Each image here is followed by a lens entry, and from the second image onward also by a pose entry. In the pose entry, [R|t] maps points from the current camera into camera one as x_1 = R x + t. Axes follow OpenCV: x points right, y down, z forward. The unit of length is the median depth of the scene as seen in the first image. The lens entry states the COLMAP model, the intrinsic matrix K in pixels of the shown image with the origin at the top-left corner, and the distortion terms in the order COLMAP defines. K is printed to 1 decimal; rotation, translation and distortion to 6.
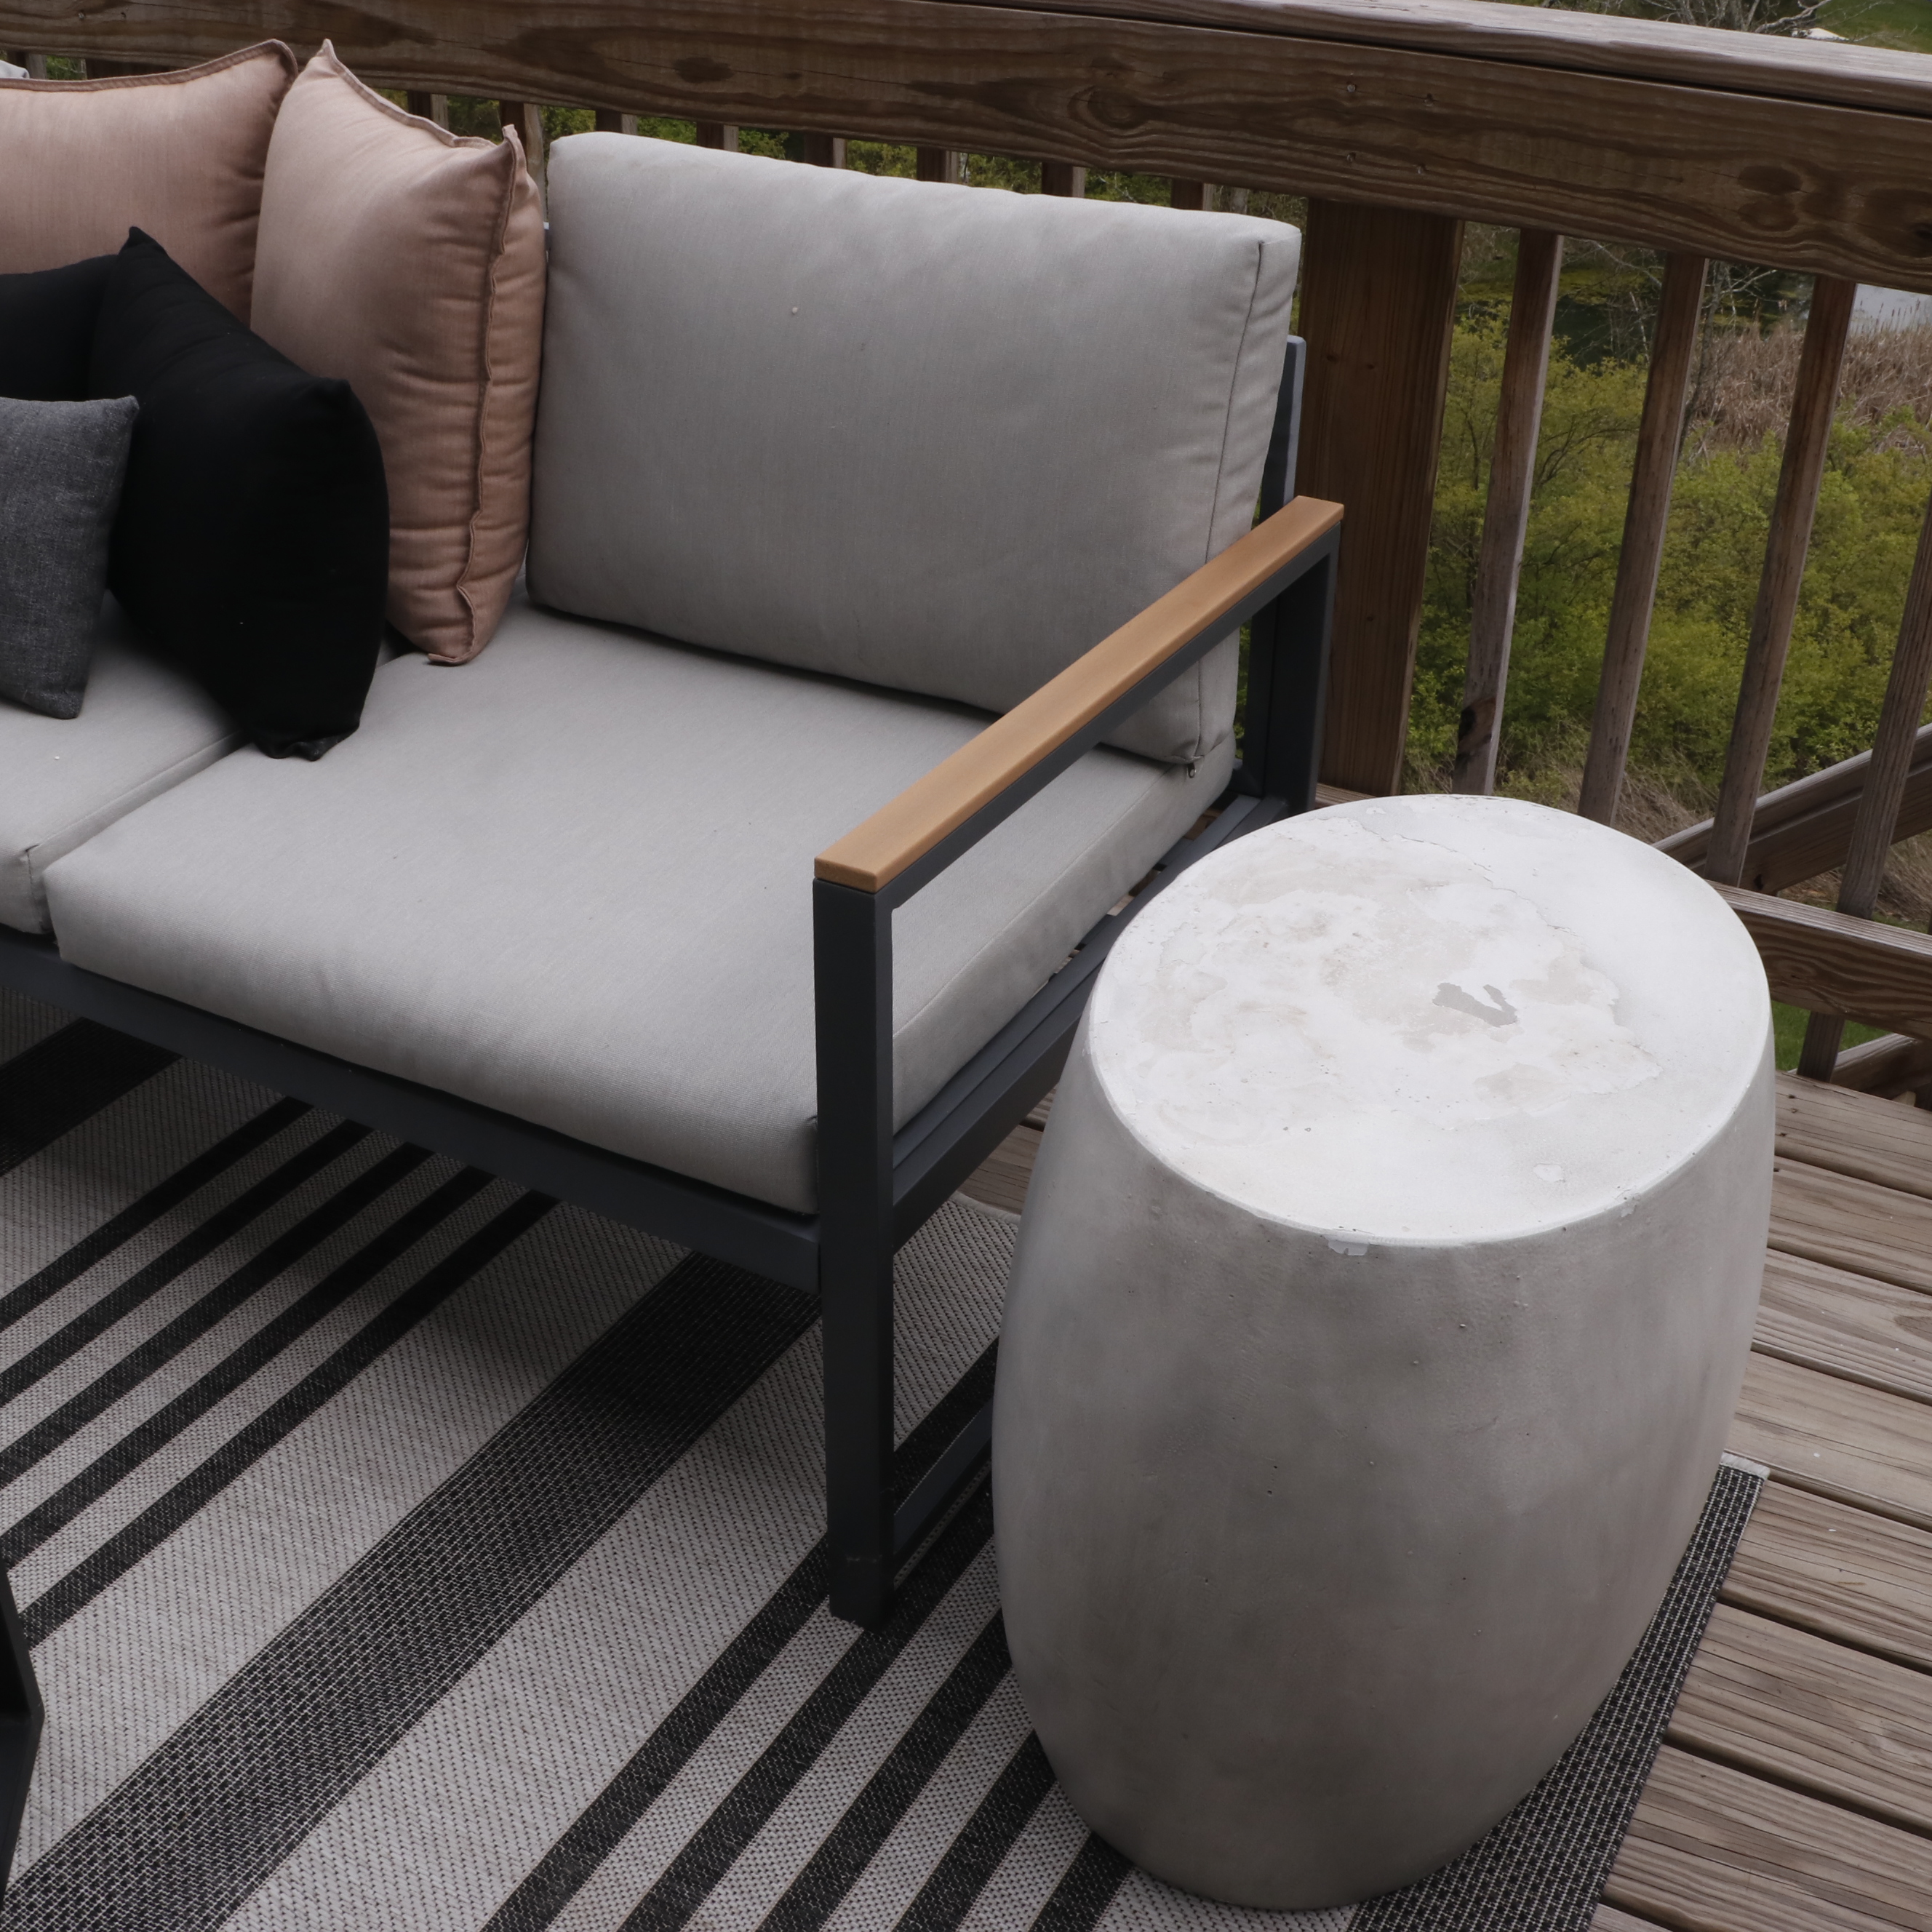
lens RADIAL K [[2350.8, 0, 979.1], [0, 2350.8, 987.6], [0, 0, 1]] dist [-0.130224, 0.000000]
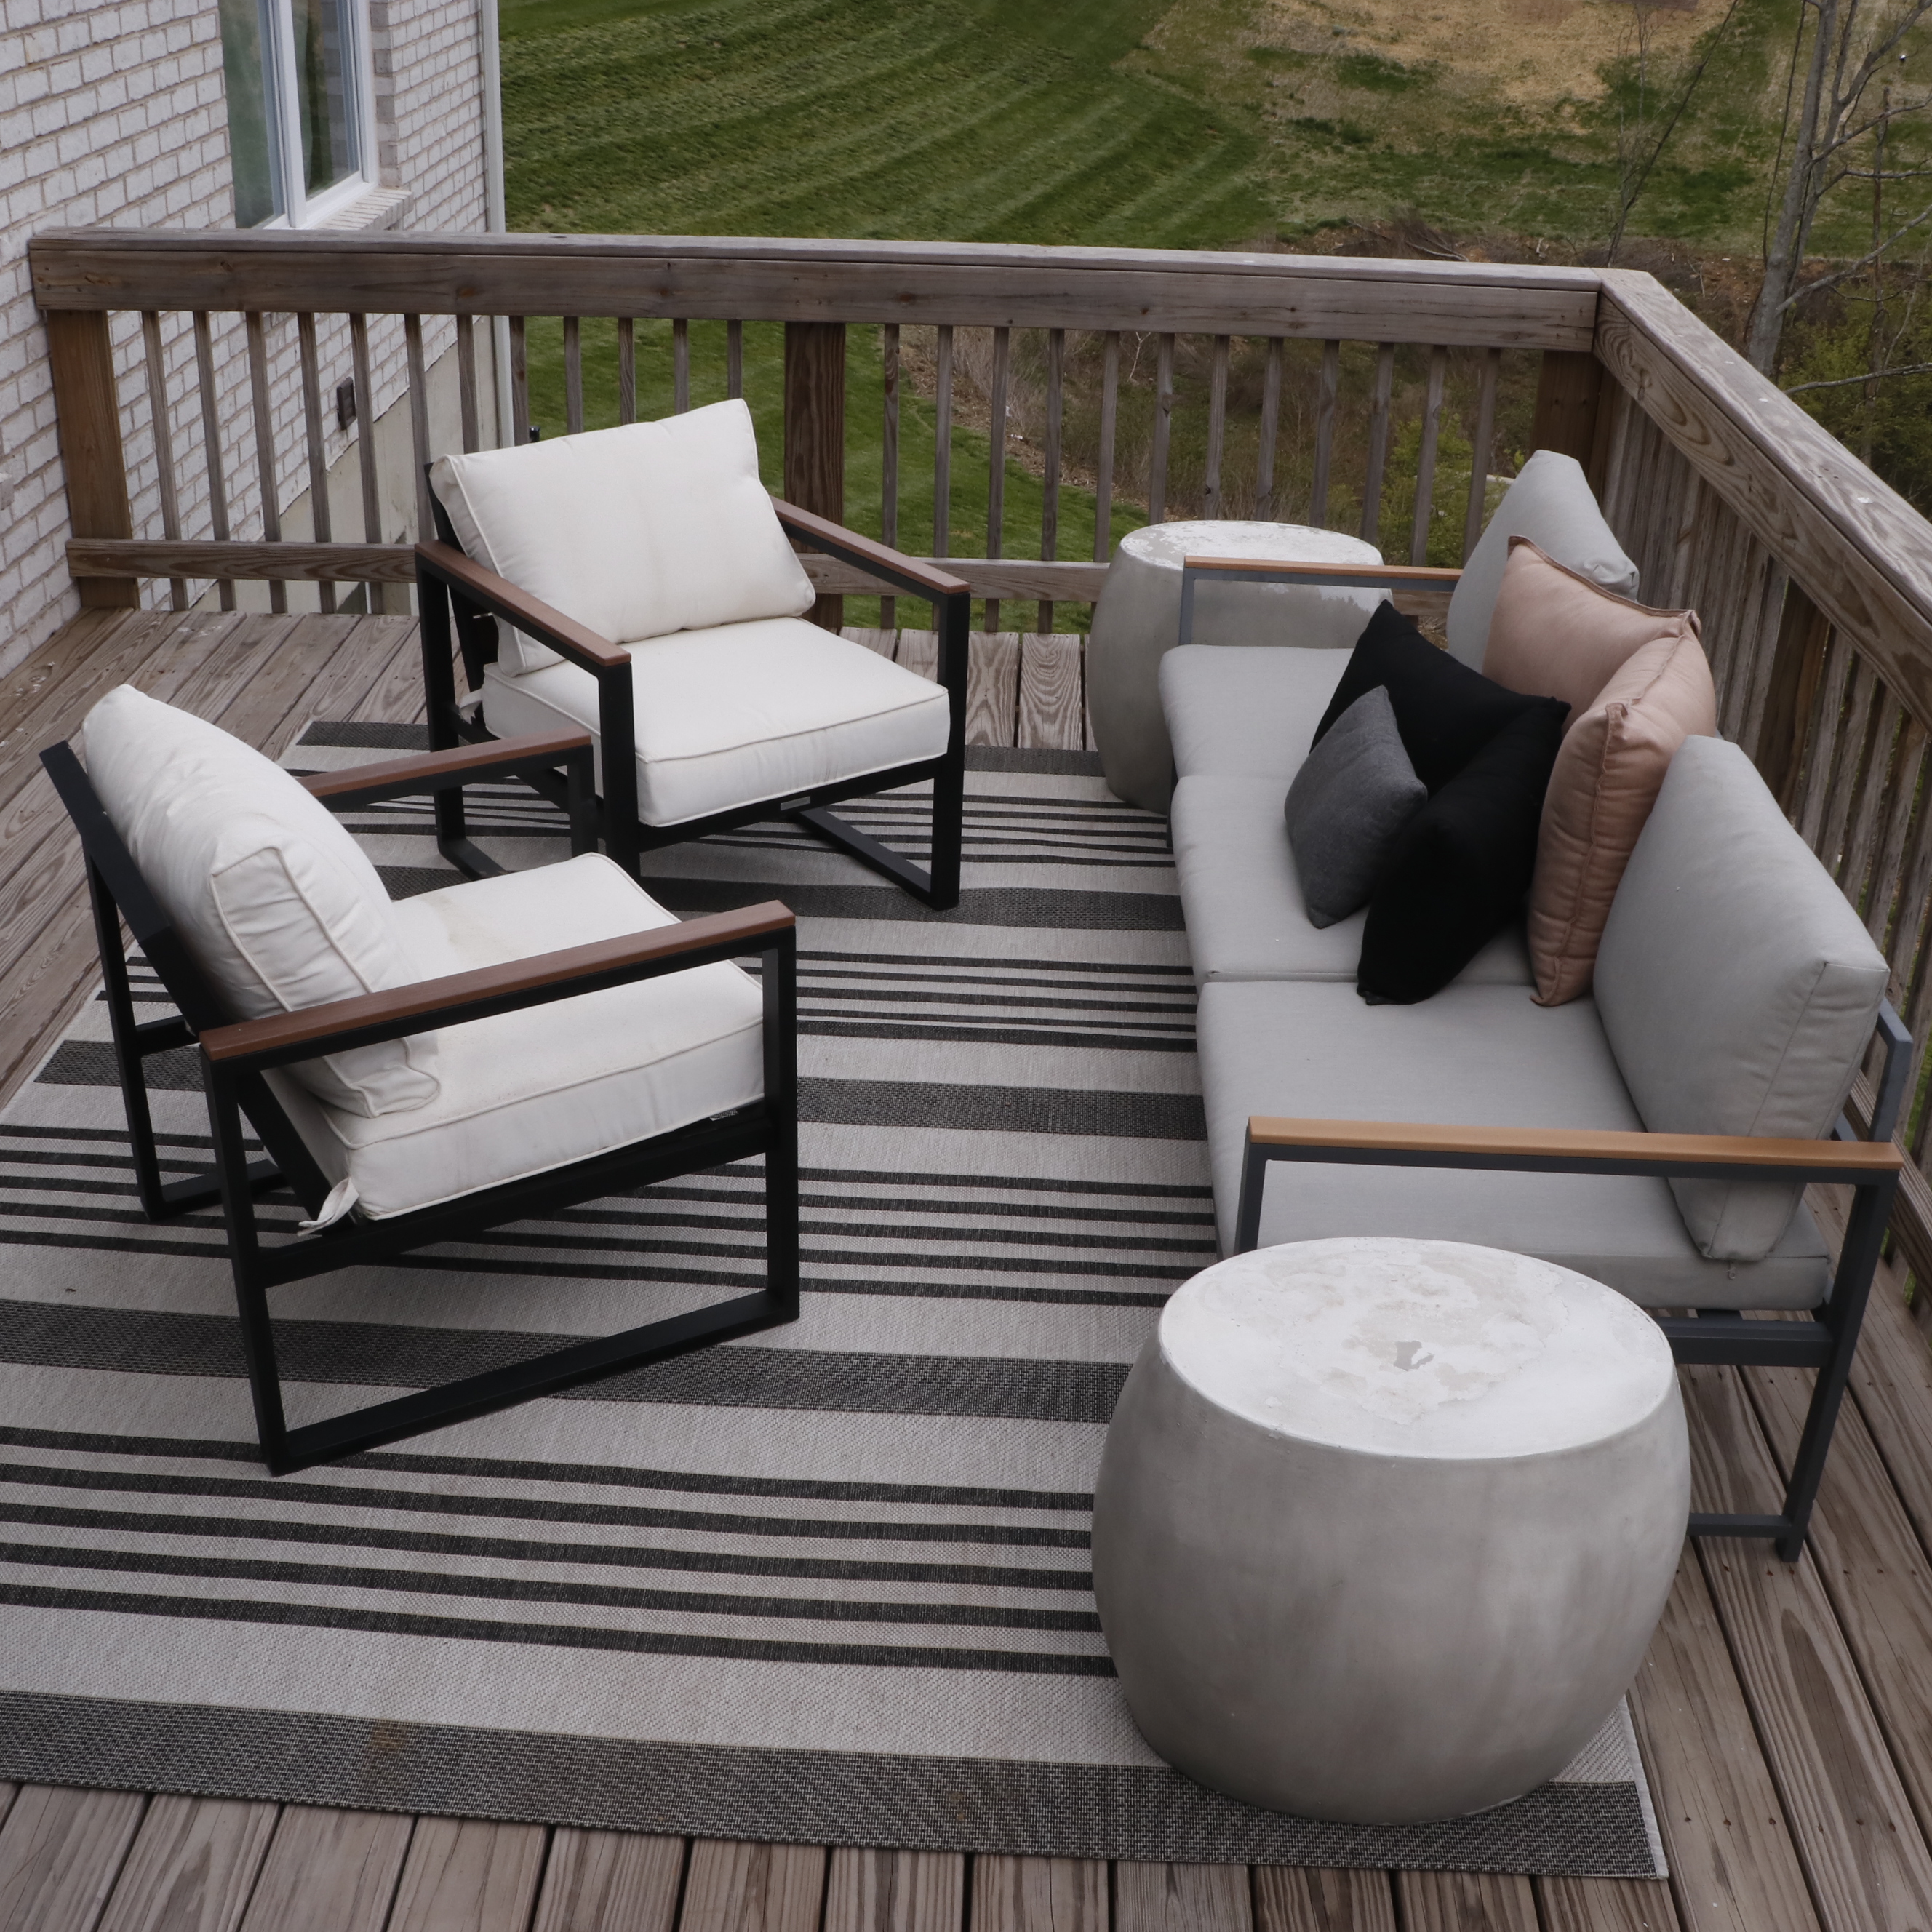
lens RADIAL K [[2350.8, 0, 942.5], [0, 2350.8, 971.4], [0, 0, 1]] dist [-0.130224, 0.000000]
pose [[0.432457, 0.408467, -0.803826, 1.159796], [-0.473649, 0.861501, 0.182953, -0.340350], [0.767227, 0.301612, 0.566032, -0.305163]]
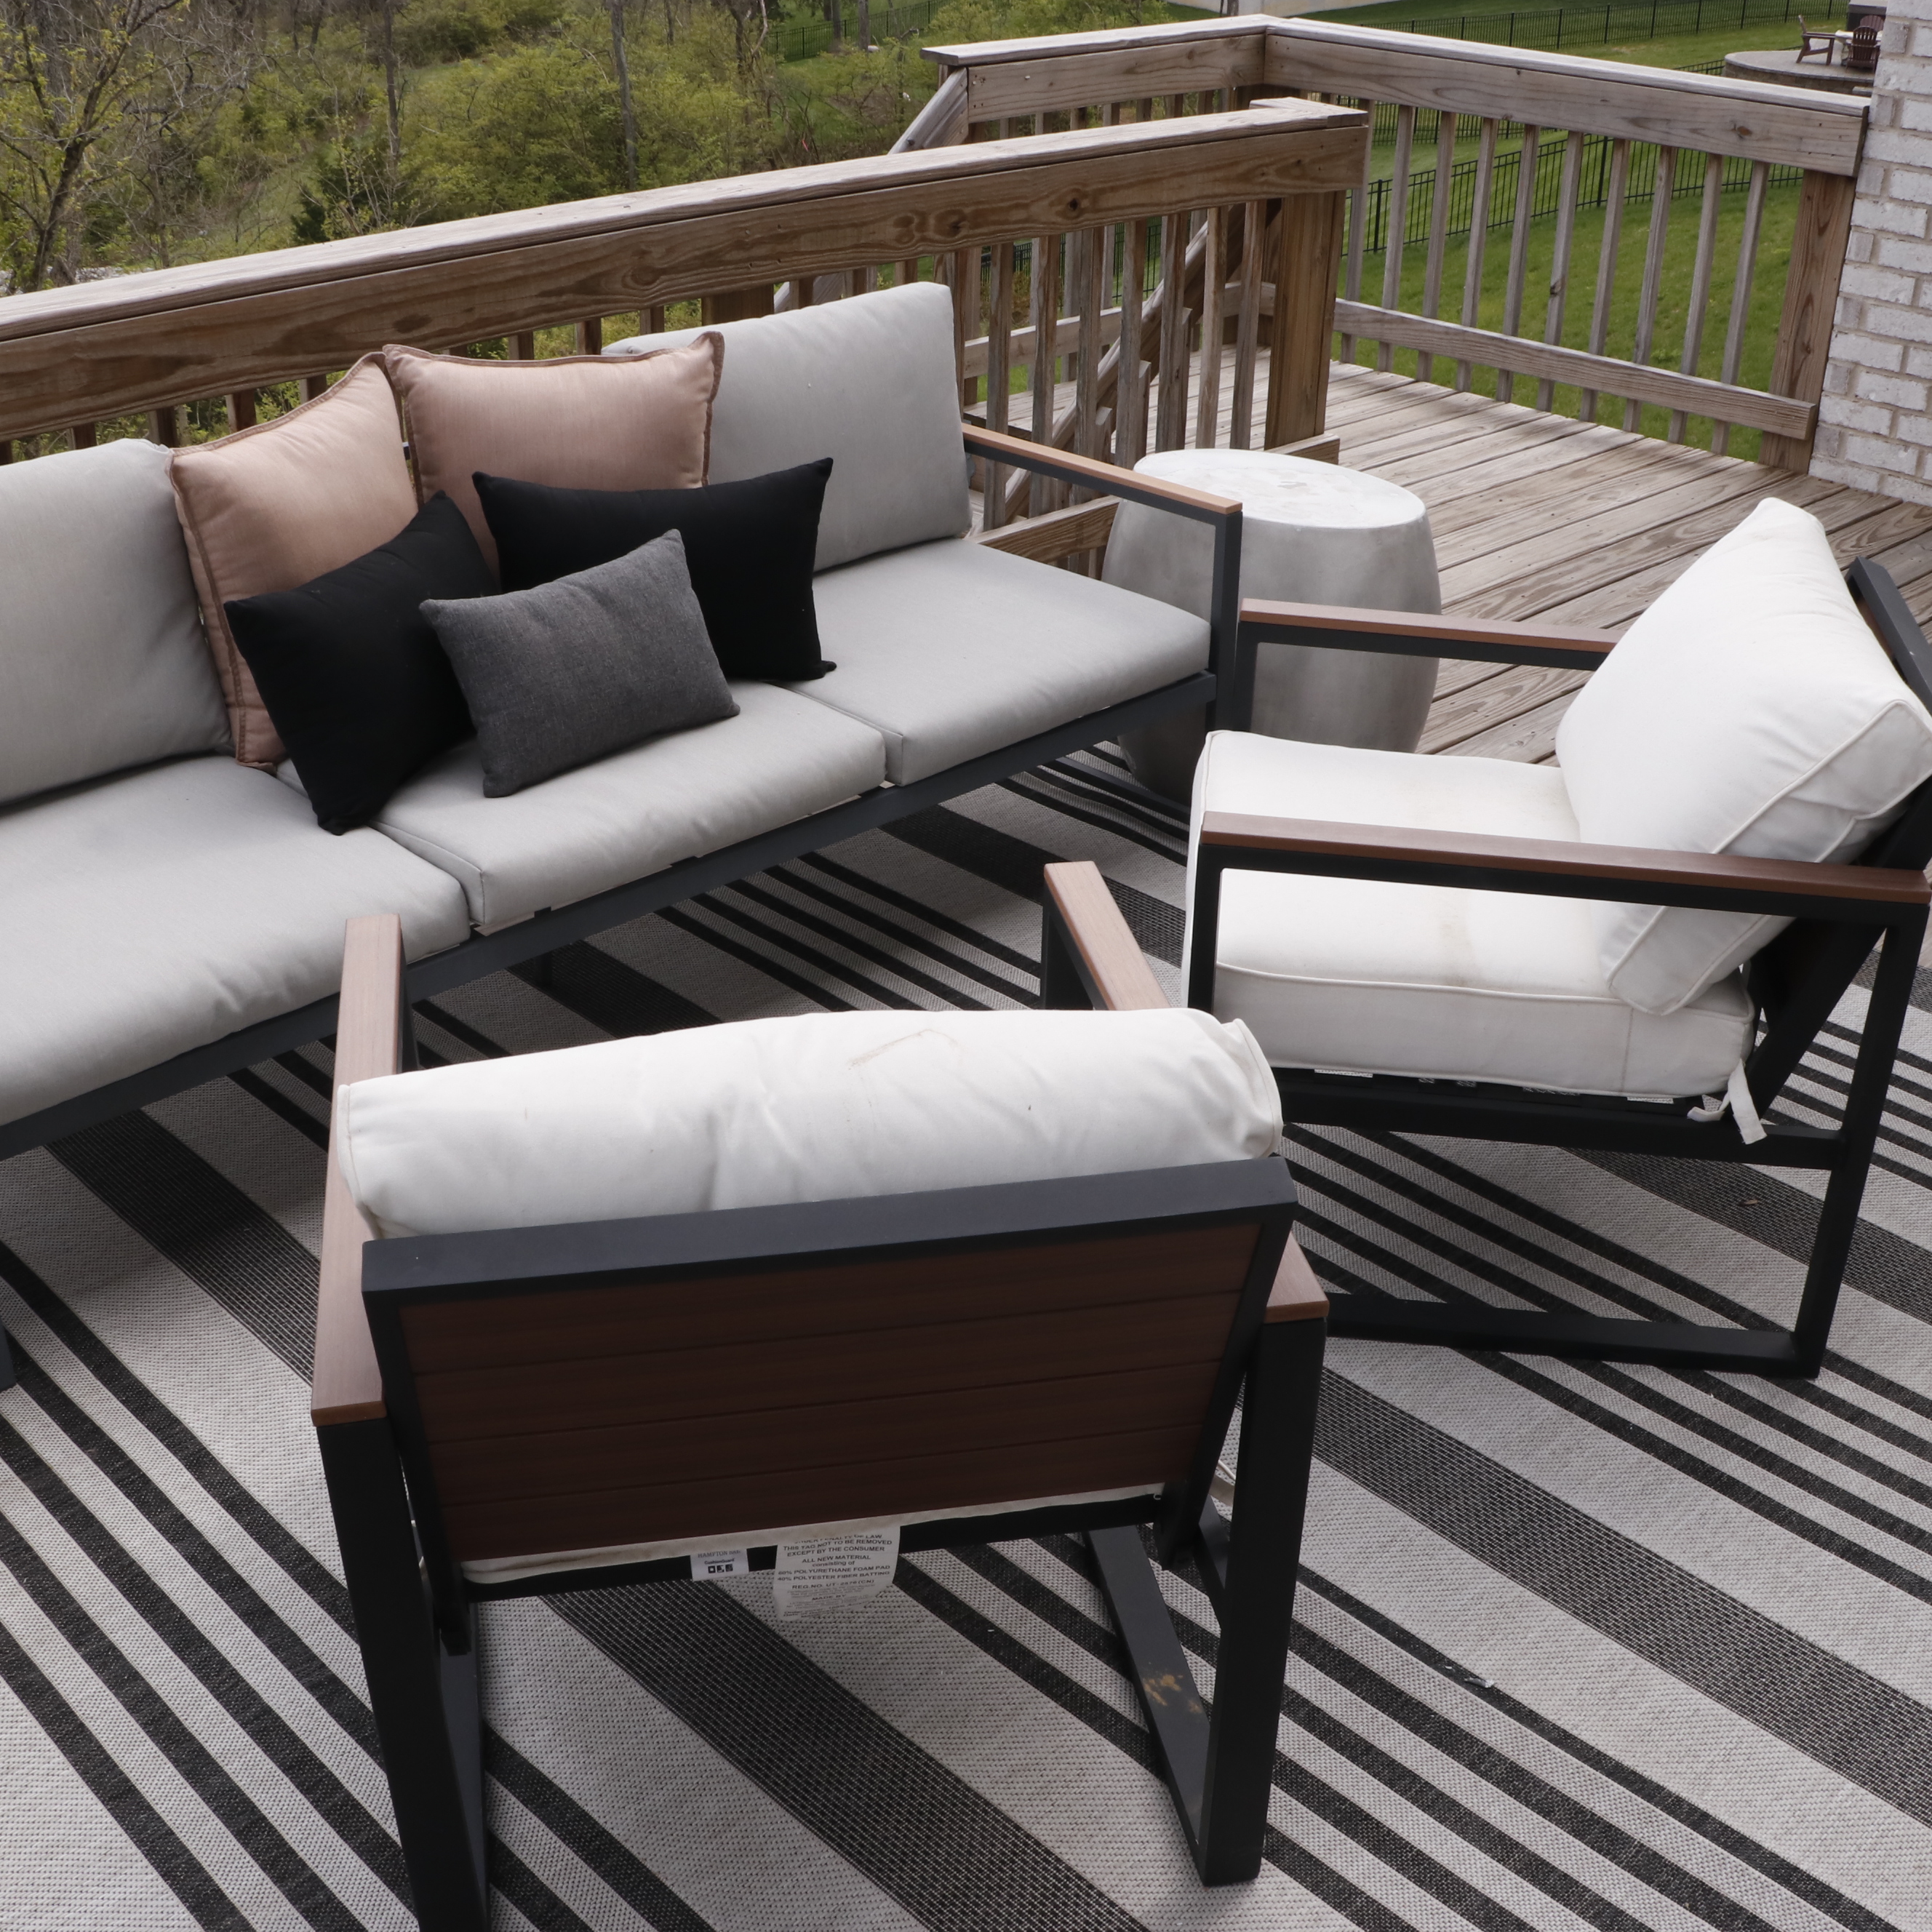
lens RADIAL K [[2350.8, 0, 968.7], [0, 2350.8, 972.1], [0, 0, 1]] dist [-0.130224, 0.000000]
pose [[0.297723, -0.472192, 0.829696, -2.230404], [0.480665, 0.825052, 0.297070, -0.470455], [-0.824816, 0.310361, 0.472603, 0.123760]]
